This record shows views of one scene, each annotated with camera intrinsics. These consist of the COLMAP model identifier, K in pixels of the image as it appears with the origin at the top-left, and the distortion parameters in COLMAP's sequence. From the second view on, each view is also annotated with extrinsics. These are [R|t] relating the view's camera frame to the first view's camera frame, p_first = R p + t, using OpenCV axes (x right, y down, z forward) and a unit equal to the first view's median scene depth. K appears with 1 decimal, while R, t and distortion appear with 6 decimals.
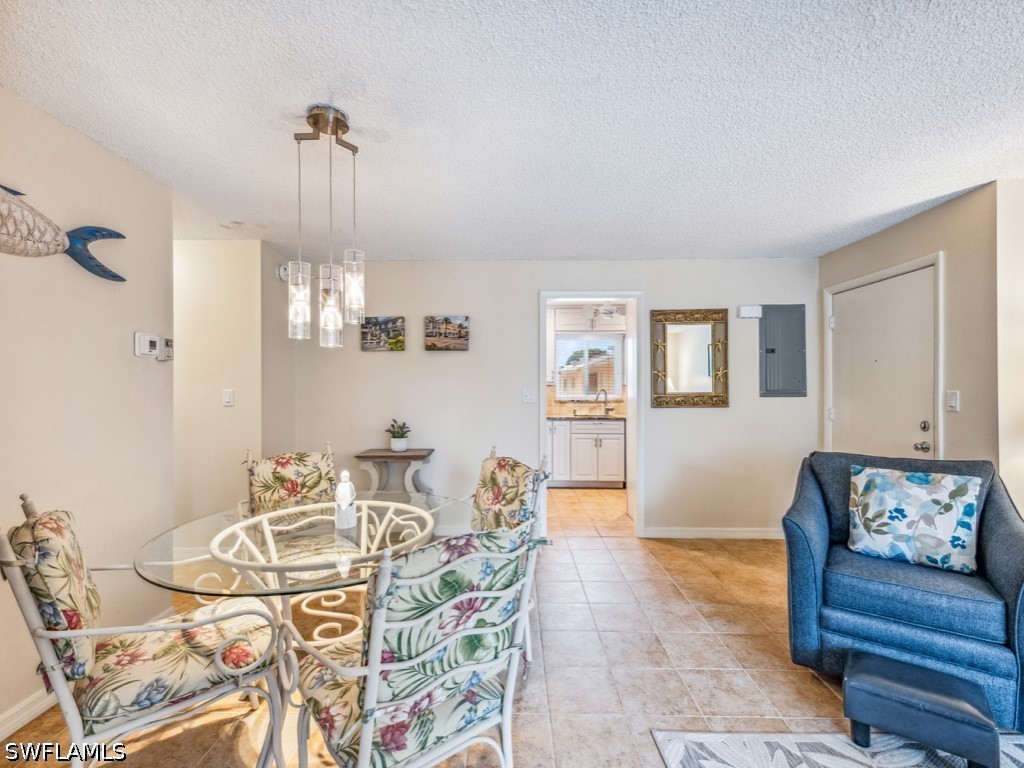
lens RADIAL K [[461.9, 0, 509.7], [0, 461.9, 387.4], [0, 0, 1]] dist [0.008079, -0.001203]
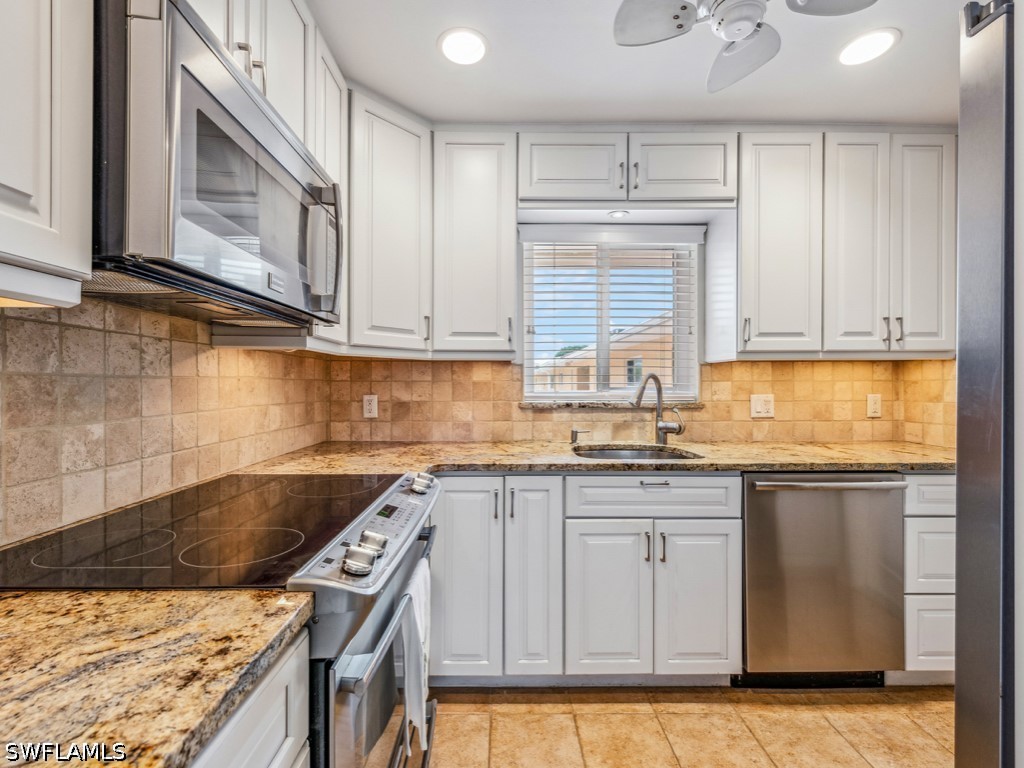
lens RADIAL K [[453.3, 0, 506.3], [0, 453.3, 388.2], [0, 0, 1]] dist [0.017558, -0.007262]
pose [[0.999821, 0.004495, 0.018370, 0.080570], [-0.004579, 0.999979, 0.004524, 0.013854], [-0.018349, -0.004607, 0.999821, 0.642782]]
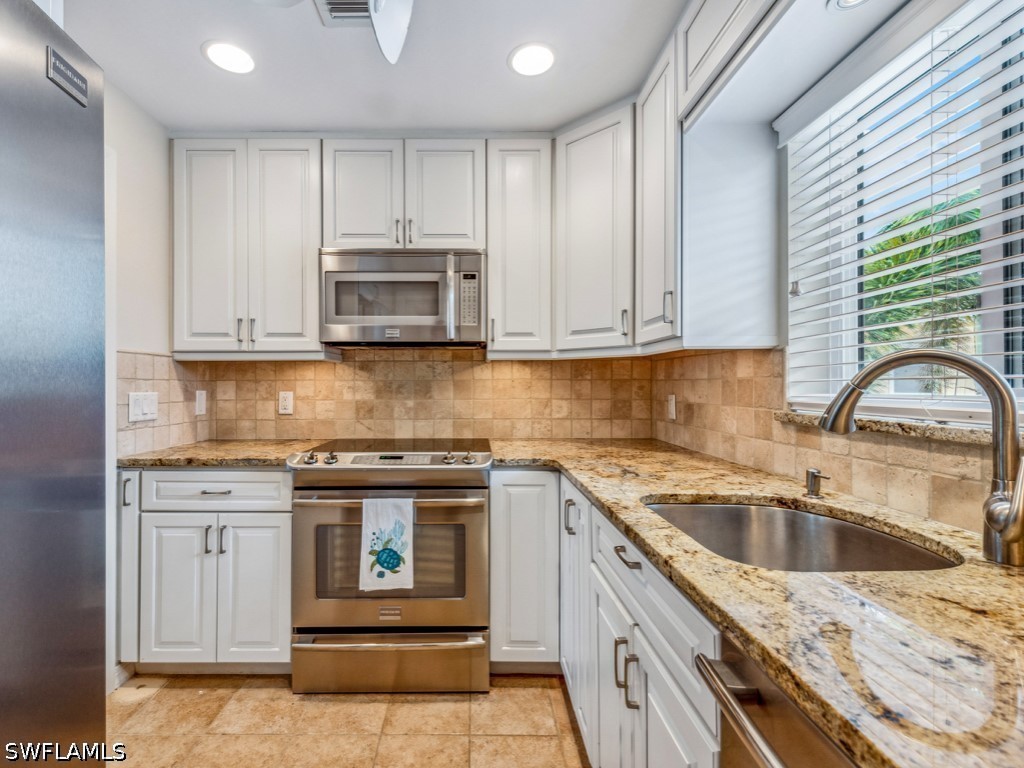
lens RADIAL K [[453.3, 0, 506.3], [0, 453.3, 388.2], [0, 0, 1]] dist [0.017558, -0.007262]
pose [[0.041134, 0.007174, -0.999128, 0.315011], [-0.004166, 0.999967, 0.007009, 0.014395], [0.999145, 0.003874, 0.041162, 0.865771]]
